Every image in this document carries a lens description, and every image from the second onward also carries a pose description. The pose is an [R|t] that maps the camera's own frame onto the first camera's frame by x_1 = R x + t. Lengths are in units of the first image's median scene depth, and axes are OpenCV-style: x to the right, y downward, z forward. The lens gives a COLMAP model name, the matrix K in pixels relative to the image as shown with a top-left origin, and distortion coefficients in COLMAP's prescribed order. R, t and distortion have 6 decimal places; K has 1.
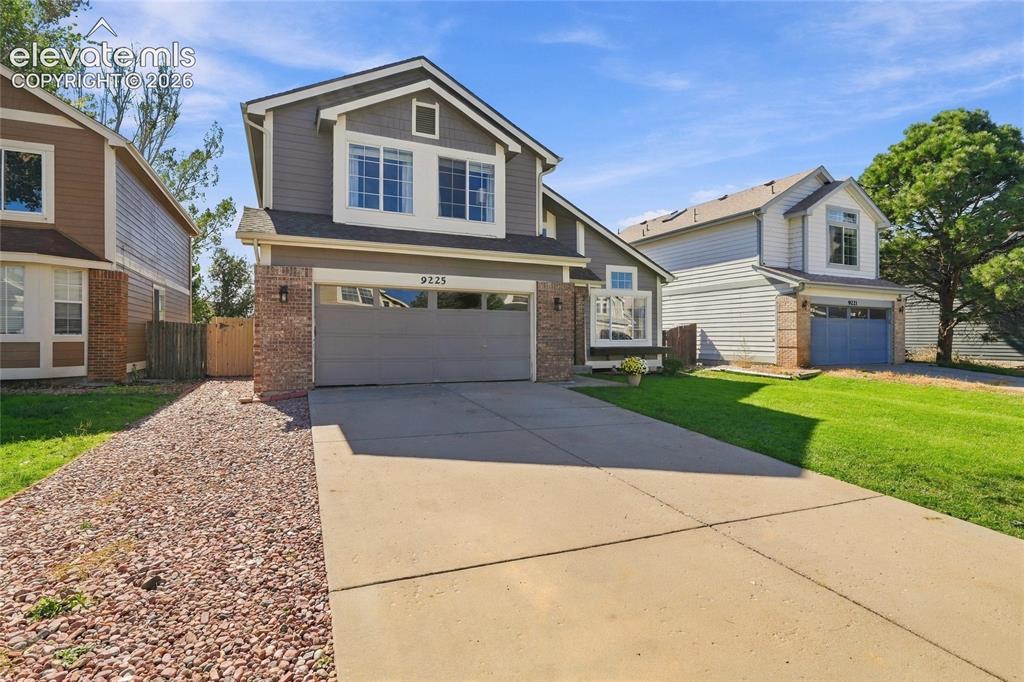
lens RADIAL K [[504.3, 0, 515.5], [0, 504.3, 339.5], [0, 0, 1]] dist [-0.013222, 0.001900]
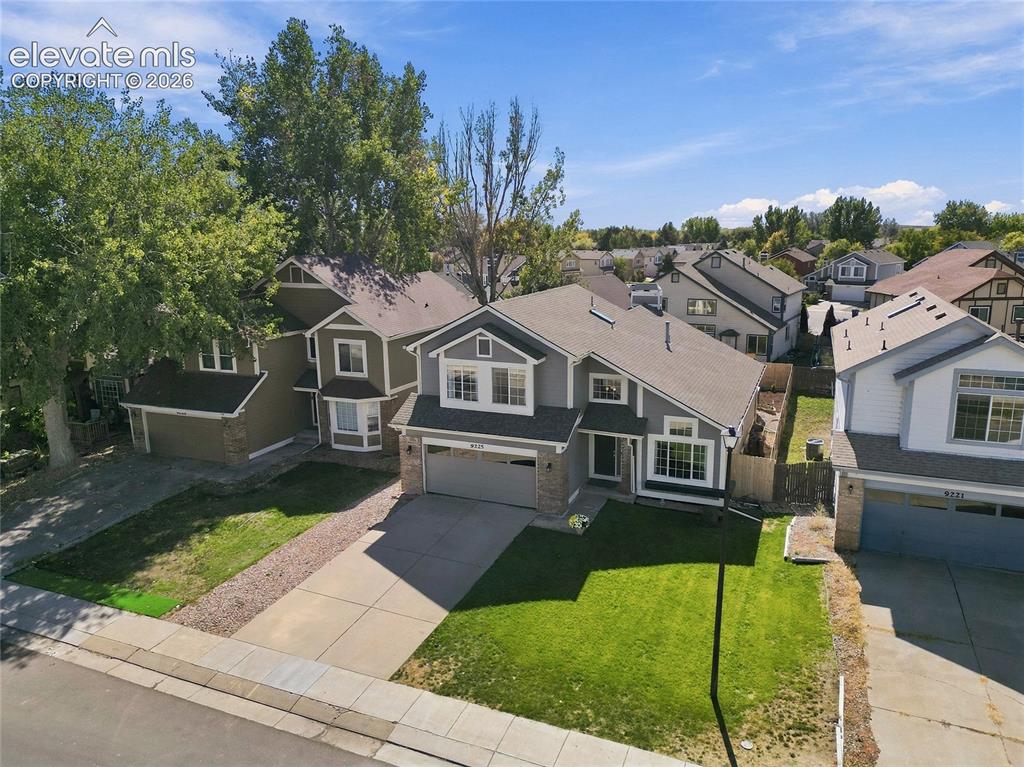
lens RADIAL K [[732.8, 0, 508.1], [0, 732.8, 388.3], [0, 0, 1]] dist [0.062546, -0.051663]
pose [[0.662094, 0.154052, -0.733416, 1.612990], [0.013193, 0.976096, 0.216937, -0.797835], [0.749305, -0.153309, 0.644235, -0.505807]]
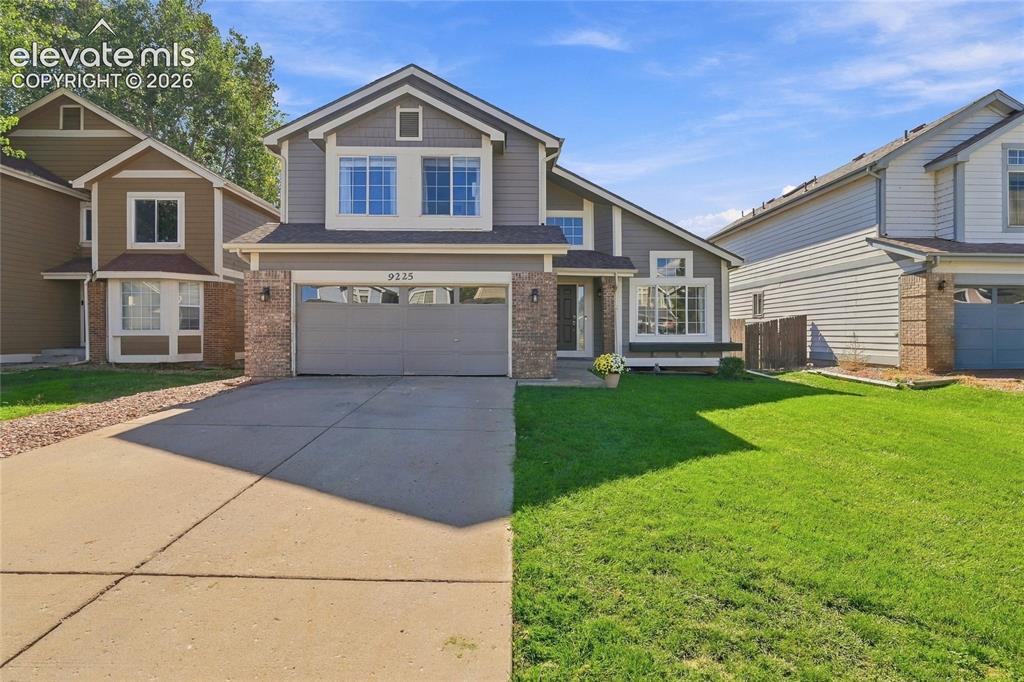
lens RADIAL K [[459.5, 0, 513.0], [0, 459.5, 336.1], [0, 0, 1]] dist [-0.008764, -0.000085]
pose [[0.912622, 0.000837, -0.408803, 0.394663], [-0.000848, 1.000000, 0.000155, 0.004763], [0.408803, 0.000205, 0.912623, 0.208309]]
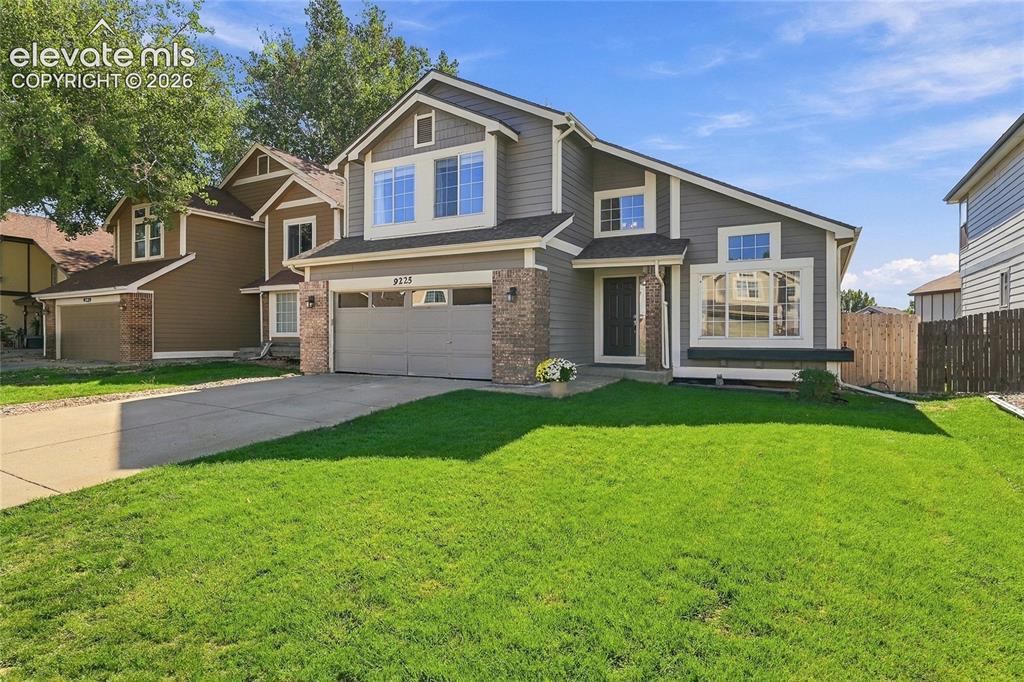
lens RADIAL K [[536.2, 0, 511.5], [0, 536.2, 336.7], [0, 0, 1]] dist [-0.028064, -0.002546]
pose [[0.589385, 0.005766, -0.807832, 0.818231], [-0.002458, 0.999983, 0.005345, -0.003789], [0.807848, -0.001165, 0.589389, 0.462475]]
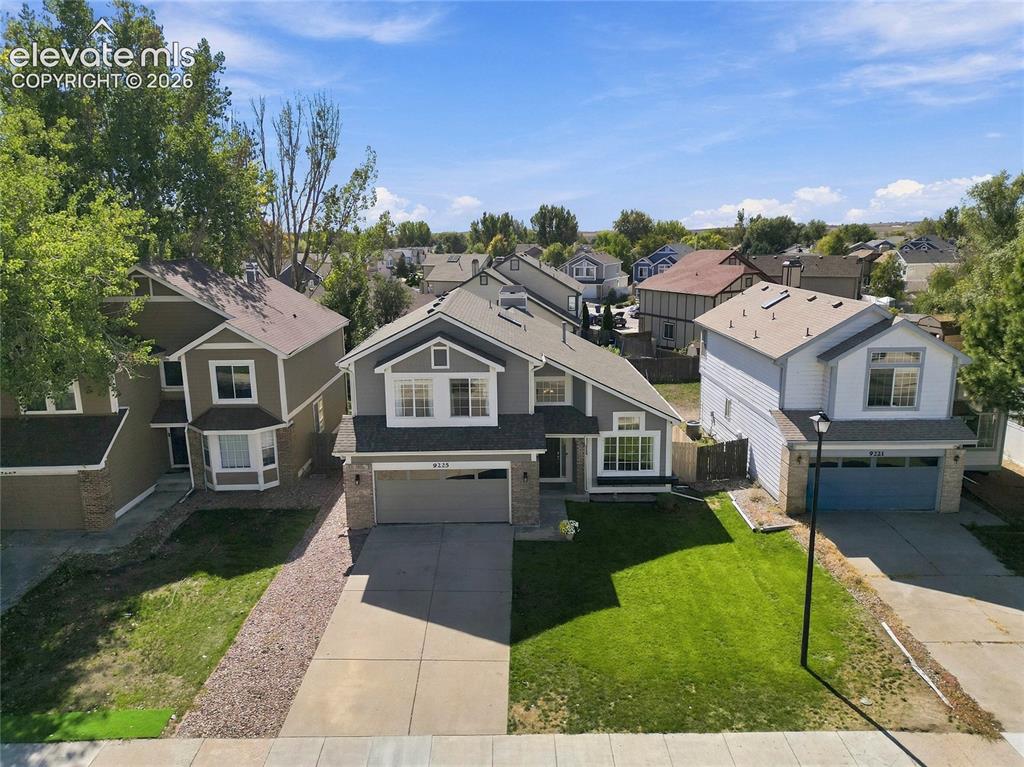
lens RADIAL K [[732.8, 0, 510.6], [0, 732.8, 388.9], [0, 0, 1]] dist [0.062546, -0.051663]
pose [[0.908361, 0.081470, -0.410175, 0.914472], [0.010670, 0.976005, 0.217488, -0.799430], [0.418052, -0.201934, 0.885695, -0.890209]]
